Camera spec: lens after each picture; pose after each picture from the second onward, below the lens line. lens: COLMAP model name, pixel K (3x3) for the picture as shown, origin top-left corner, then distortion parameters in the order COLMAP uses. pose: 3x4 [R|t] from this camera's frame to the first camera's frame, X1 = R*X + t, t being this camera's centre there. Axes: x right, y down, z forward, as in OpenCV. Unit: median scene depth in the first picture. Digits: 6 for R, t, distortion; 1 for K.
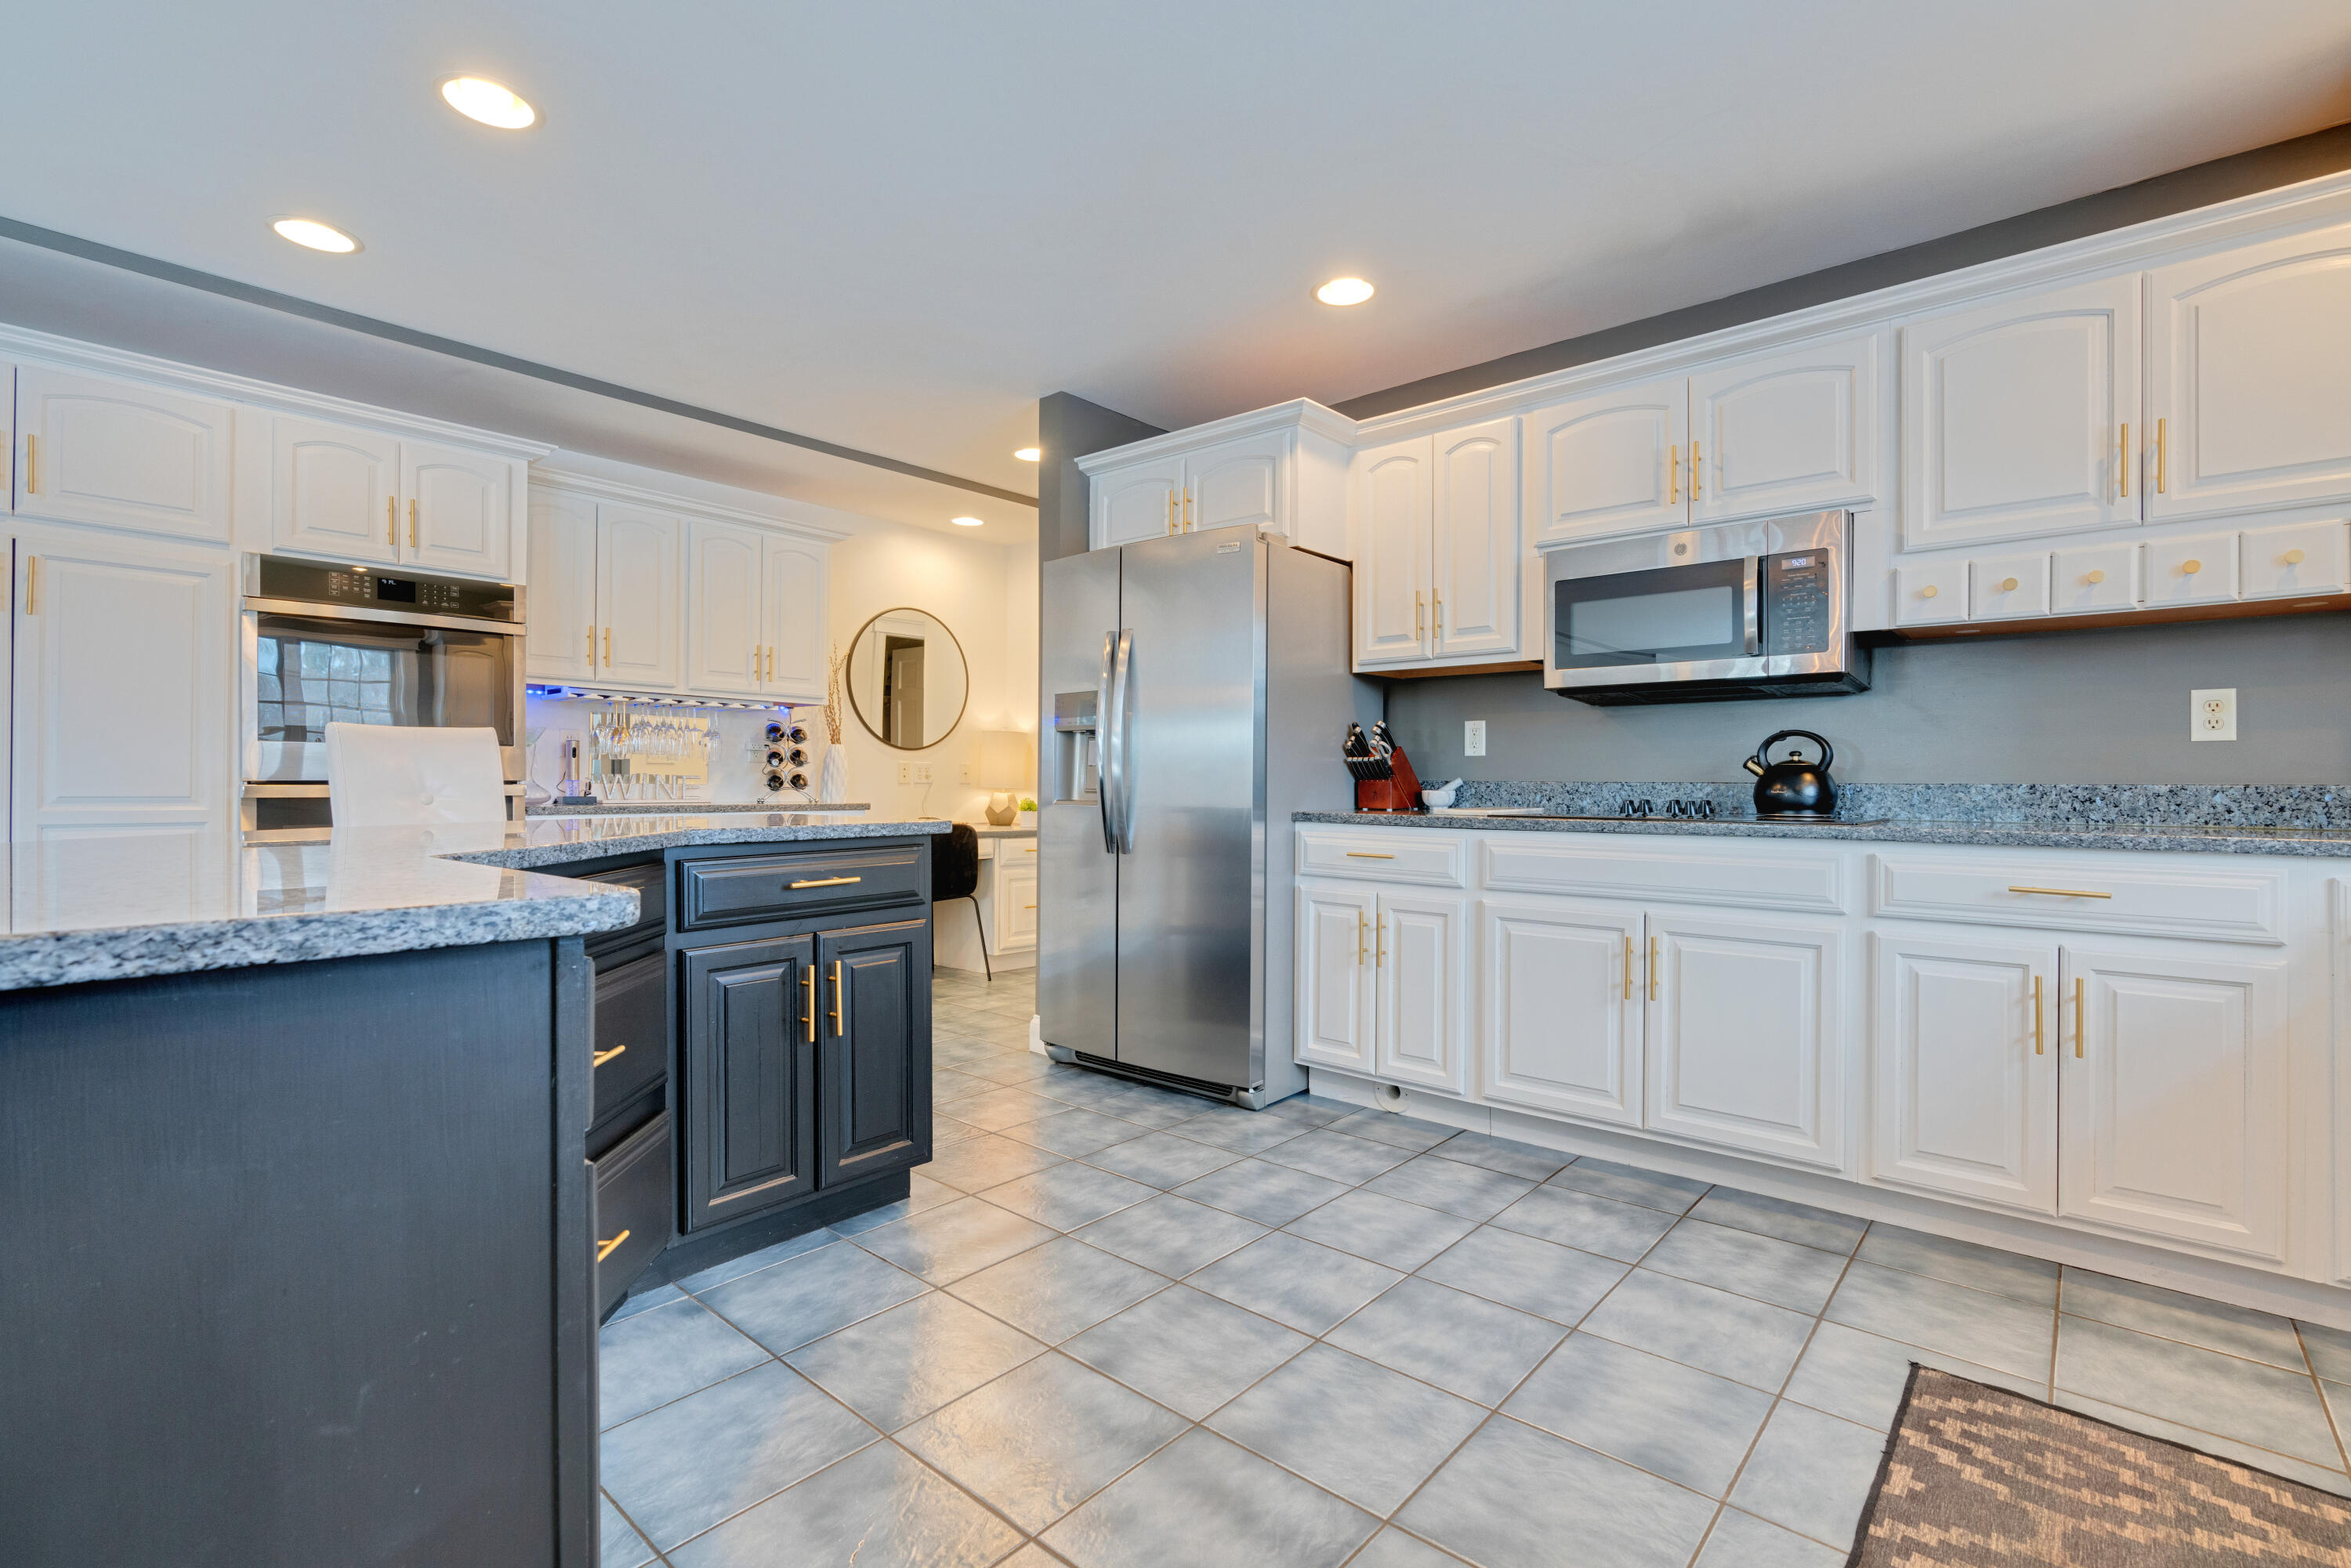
lens RADIAL K [[1057.3, 0, 1185.3], [0, 1057.3, 780.1], [0, 0, 1]] dist [-0.010087, 0.000069]
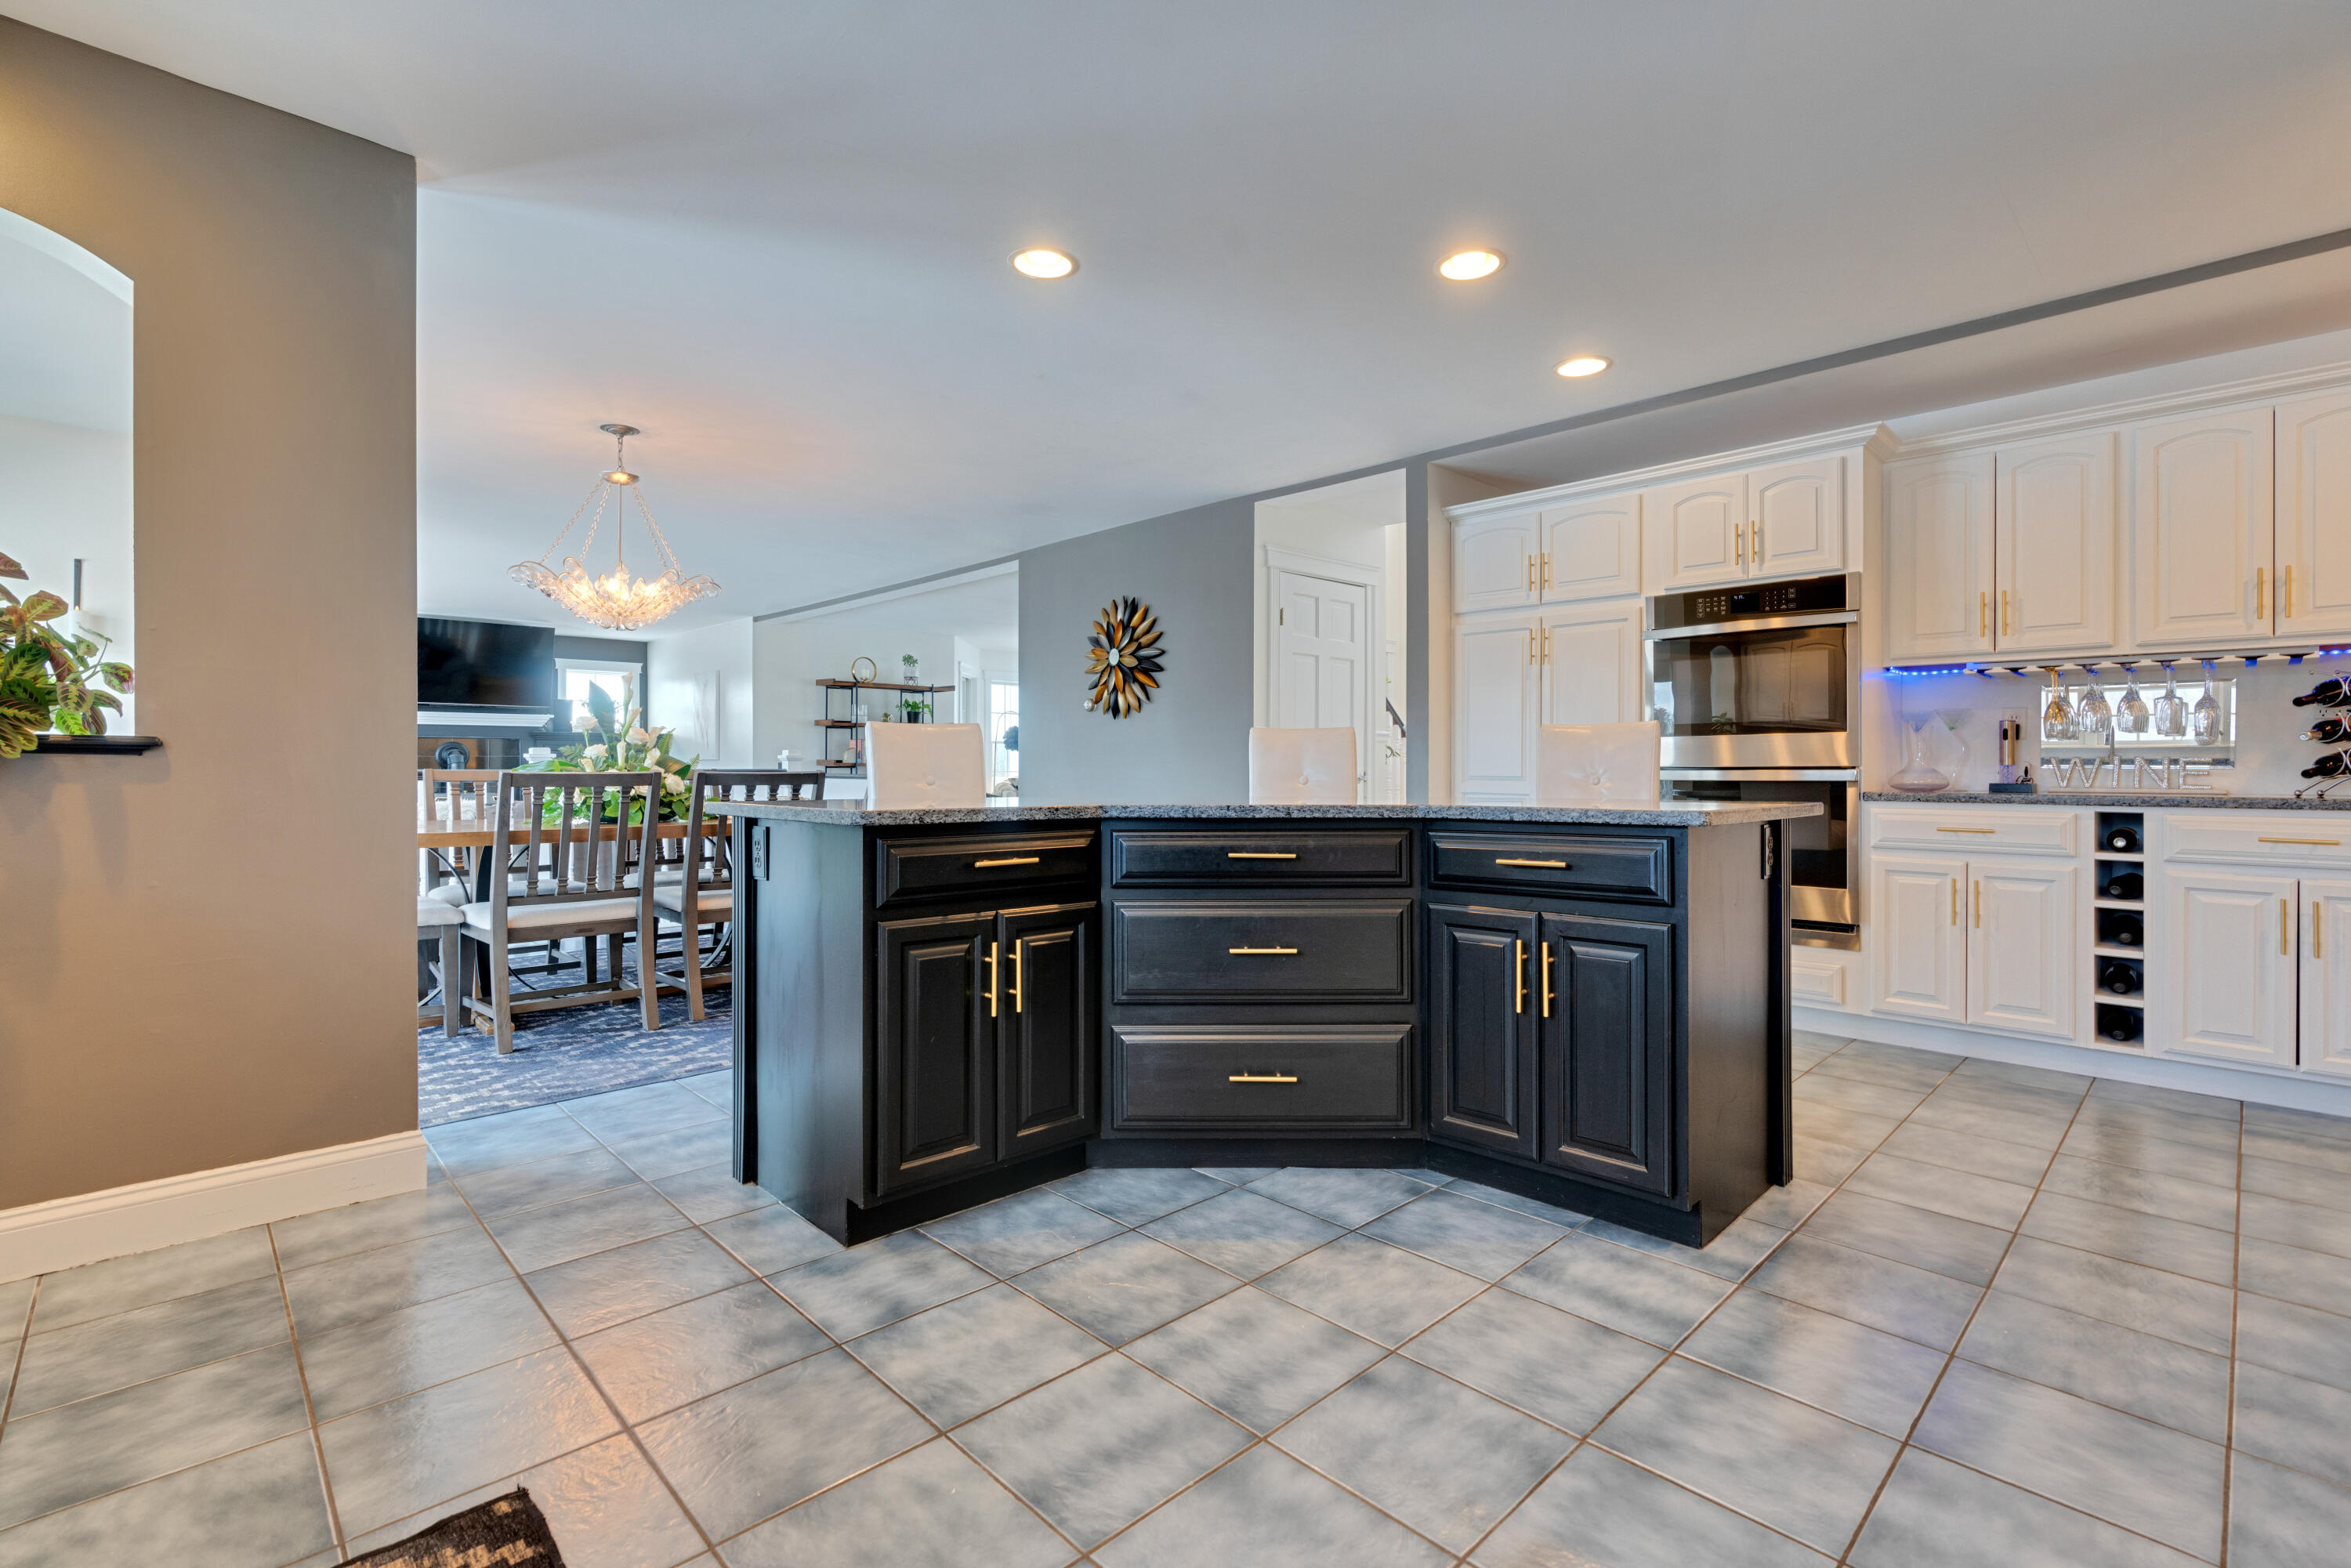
lens RADIAL K [[1057.3, 0, 1185.3], [0, 1057.3, 780.1], [0, 0, 1]] dist [-0.010087, 0.000069]
pose [[-0.089370, 0.005141, -0.995985, 0.656659], [0.005468, 0.999974, 0.004671, 0.008285], [0.995983, -0.005029, -0.089396, 0.695507]]
